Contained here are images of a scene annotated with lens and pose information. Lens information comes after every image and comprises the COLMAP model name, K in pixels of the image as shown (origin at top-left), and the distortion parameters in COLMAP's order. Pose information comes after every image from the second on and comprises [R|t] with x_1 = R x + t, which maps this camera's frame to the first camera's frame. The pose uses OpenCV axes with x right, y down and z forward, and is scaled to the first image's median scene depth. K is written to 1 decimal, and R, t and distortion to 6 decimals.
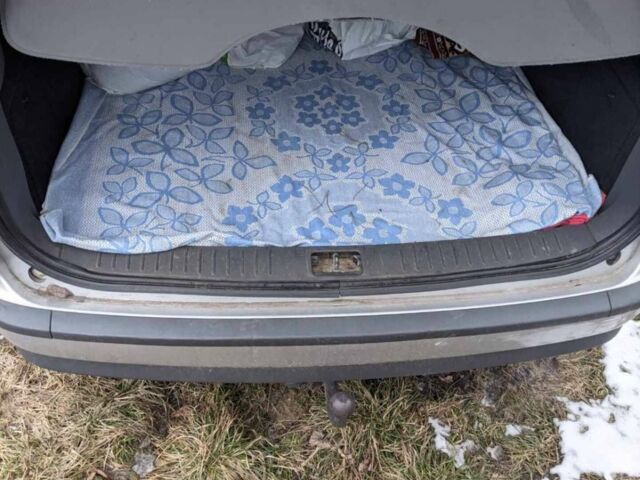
lens RADIAL K [[628.1, 0, 320.6], [0, 628.1, 240.9], [0, 0, 1]] dist [0.036735, 0.000000]
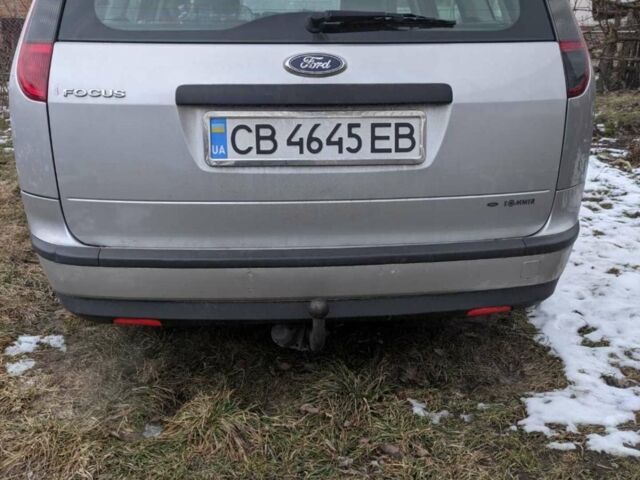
lens RADIAL K [[628.1, 0, 322.2], [0, 628.1, 241.9], [0, 0, 1]] dist [0.036735, 0.000000]
pose [[0.998727, -0.045568, -0.021612, 0.058310], [0.029277, 0.872765, -0.487263, 0.593851], [0.041066, 0.486010, 0.872988, -0.123954]]
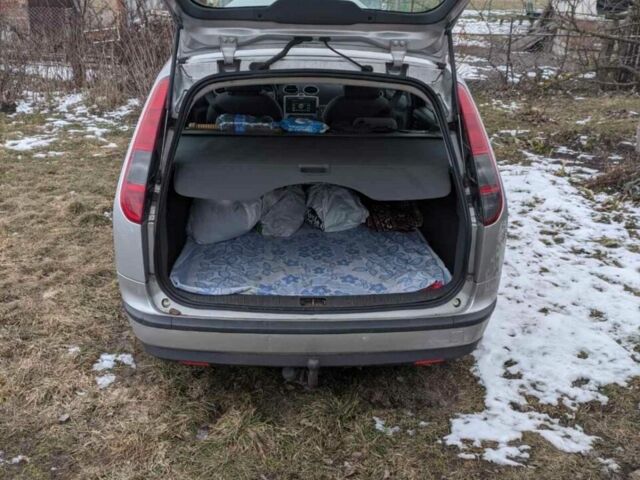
lens RADIAL K [[628.1, 0, 323.0], [0, 628.1, 236.9], [0, 0, 1]] dist [0.036735, 0.000000]
pose [[0.999333, -0.012515, -0.034309, 0.105242], [-0.003730, 0.899556, -0.436790, 0.594393], [0.036329, 0.436626, 0.898909, -0.718756]]
